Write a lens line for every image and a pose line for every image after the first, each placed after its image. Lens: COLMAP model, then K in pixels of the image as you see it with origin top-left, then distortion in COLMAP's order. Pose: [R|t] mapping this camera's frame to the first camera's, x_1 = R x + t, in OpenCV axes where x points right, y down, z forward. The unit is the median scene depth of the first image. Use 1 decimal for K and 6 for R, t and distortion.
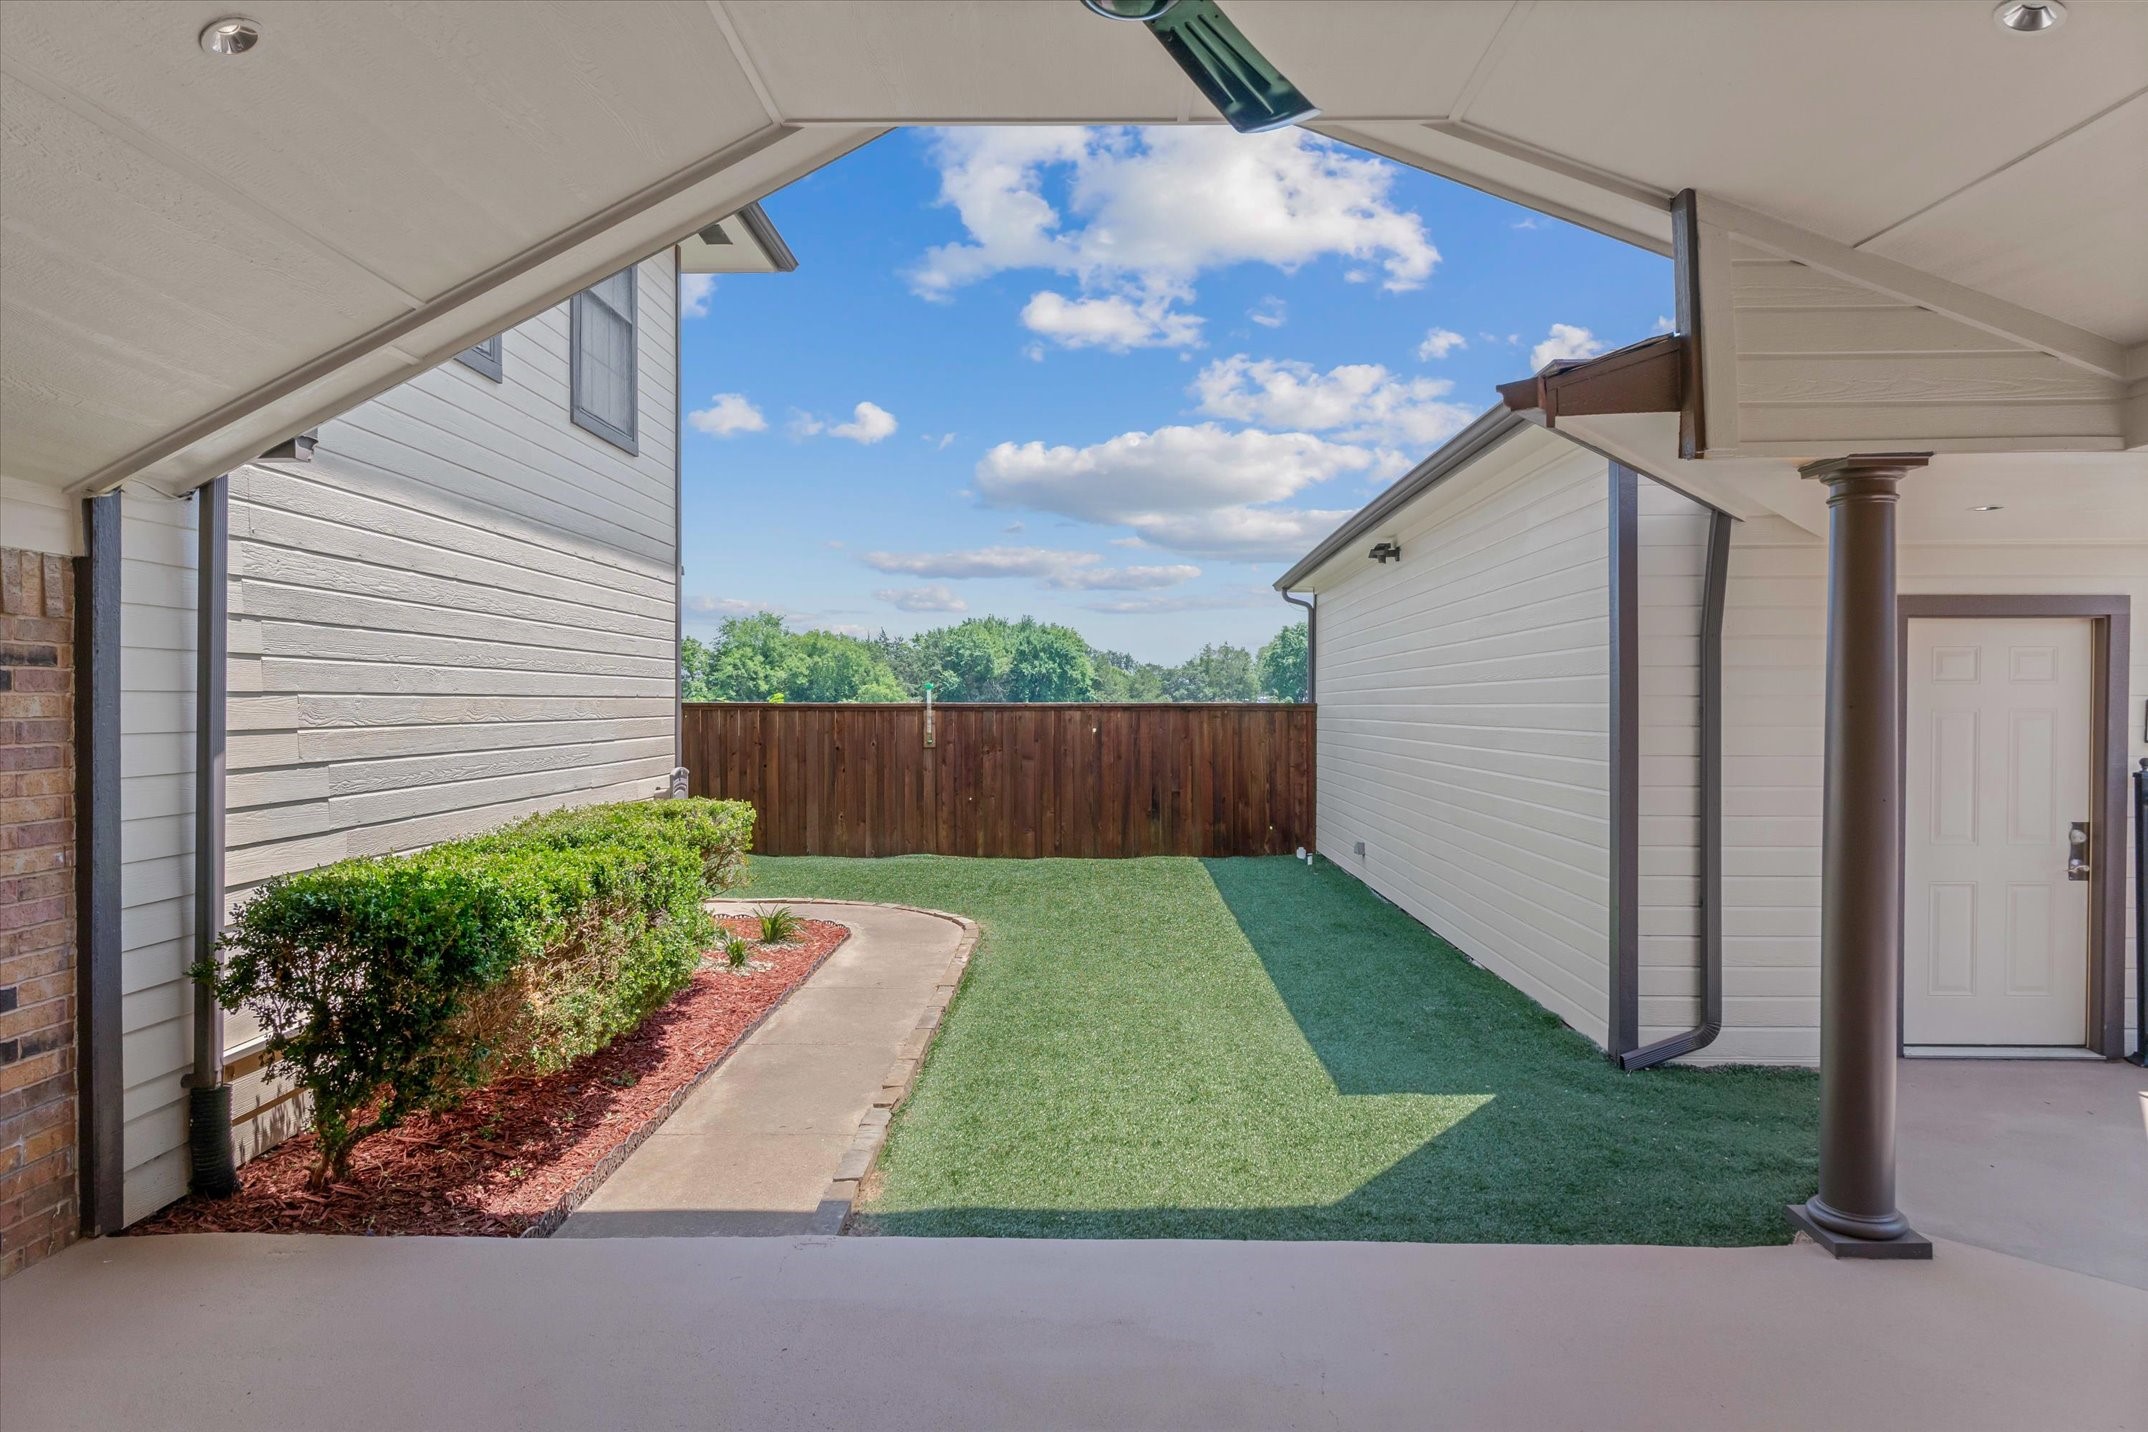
lens RADIAL K [[1263.8, 0, 1074.0], [0, 1263.8, 716.0], [0, 0, 1]] dist [0.001986, 0.000121]
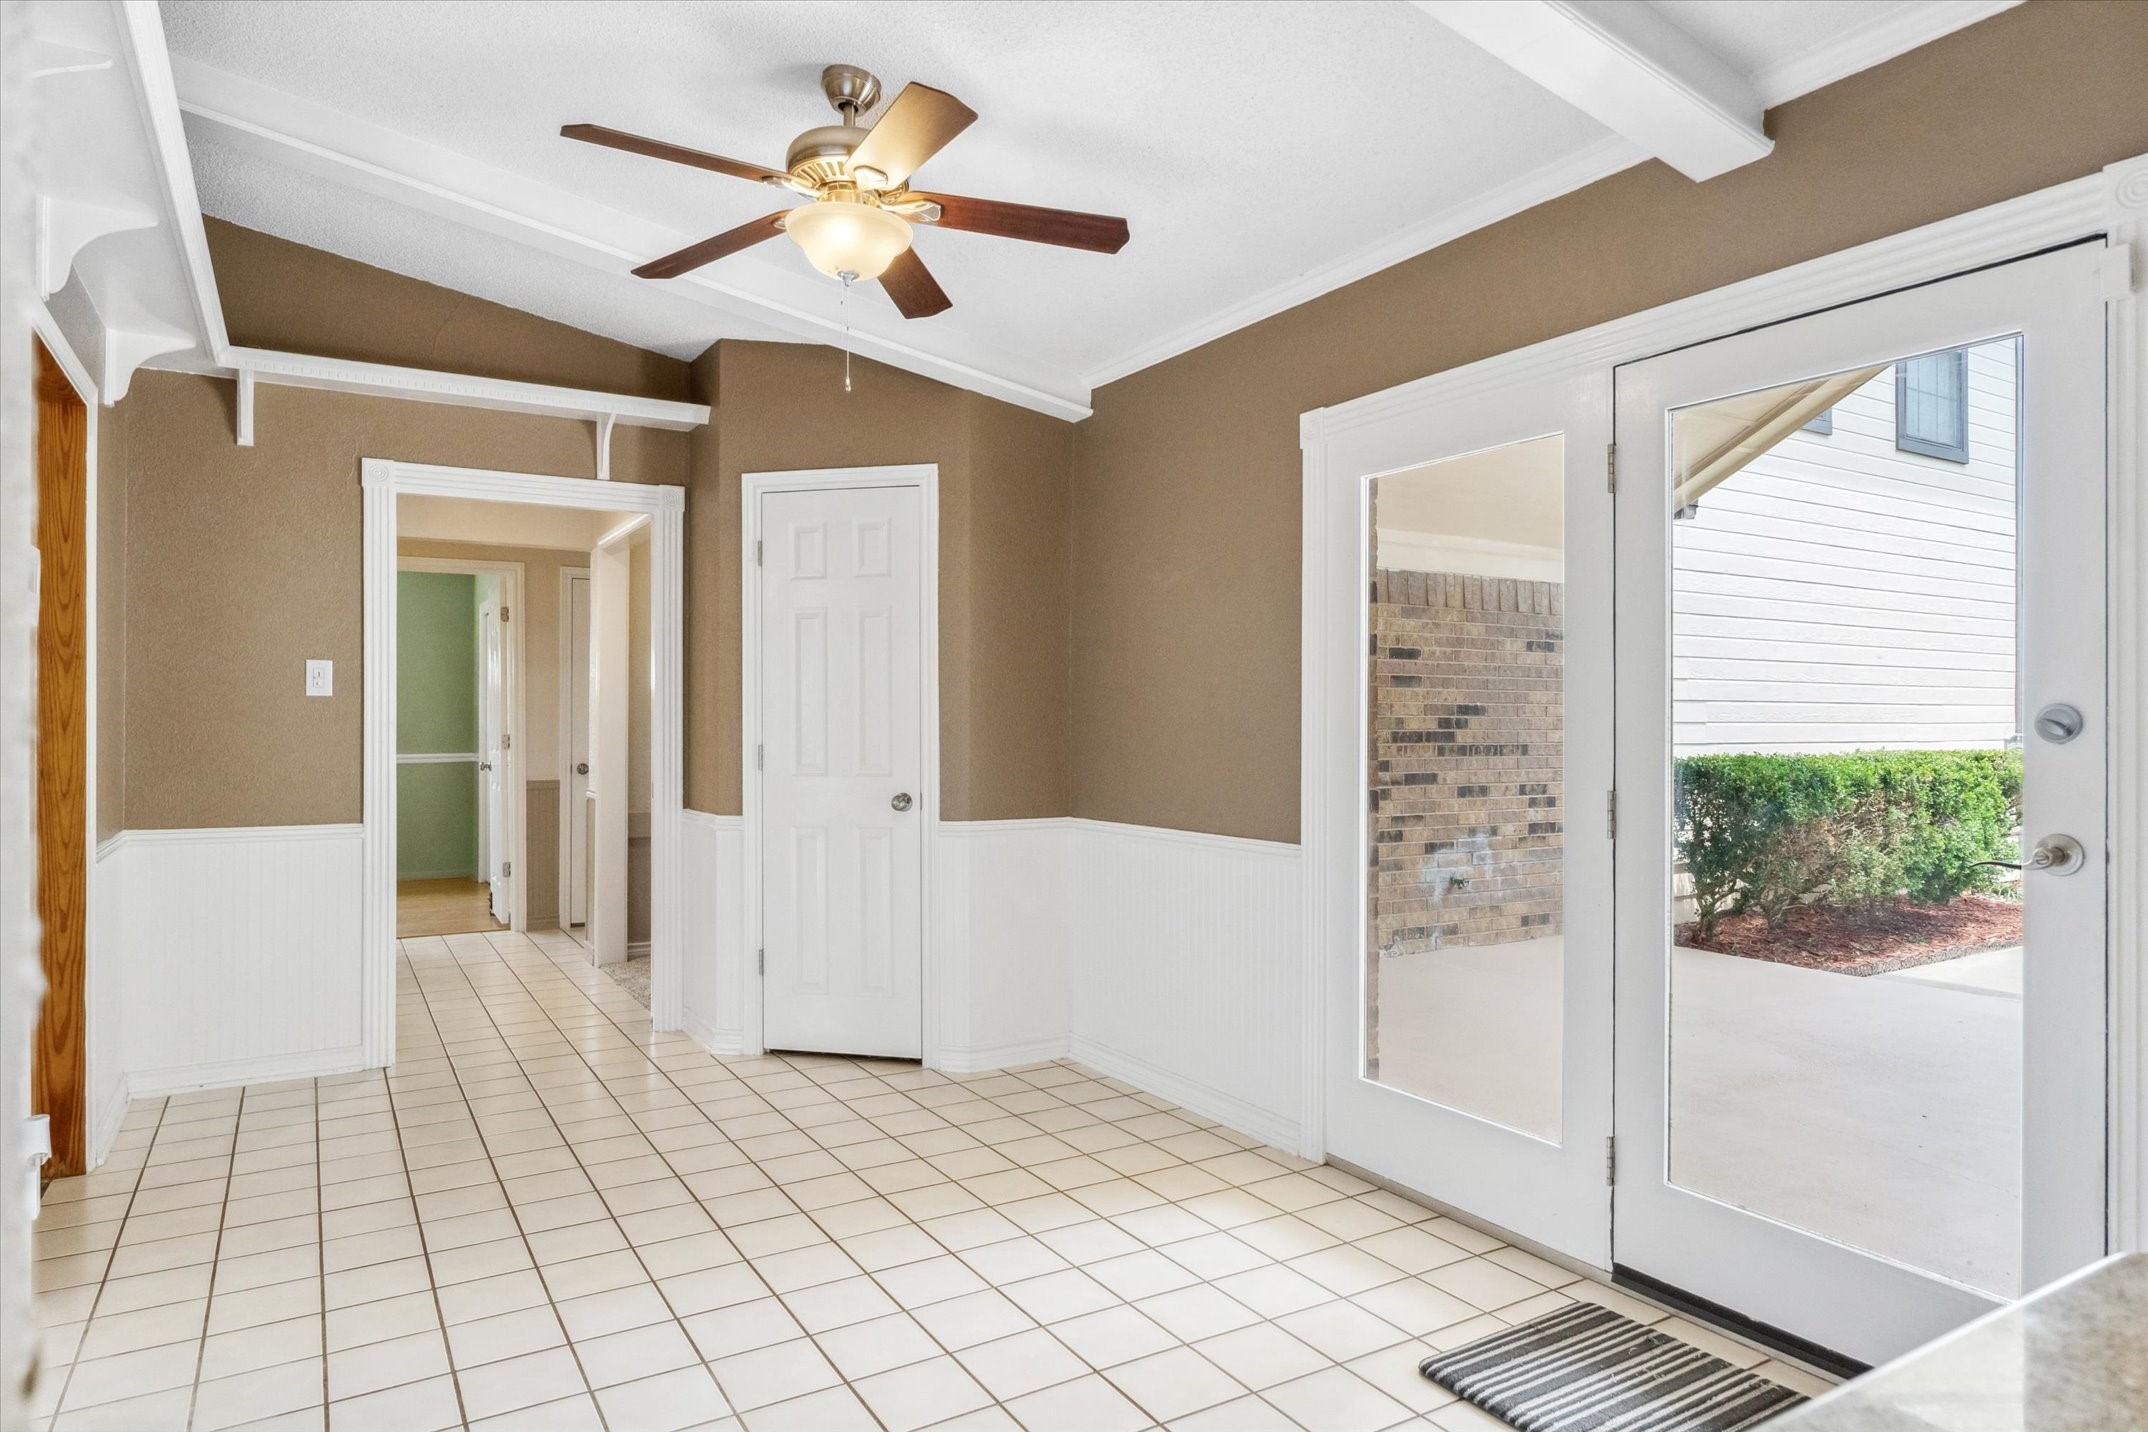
lens RADIAL K [[1263.8, 0, 1074.0], [0, 1263.8, 716.0], [0, 0, 1]] dist [0.001986, 0.000121]
pose [[0.531623, -0.006224, -0.846958, 0.353917], [-0.006823, 0.999909, -0.011631, 0.081391], [0.846954, 0.011962, 0.531532, -0.550514]]
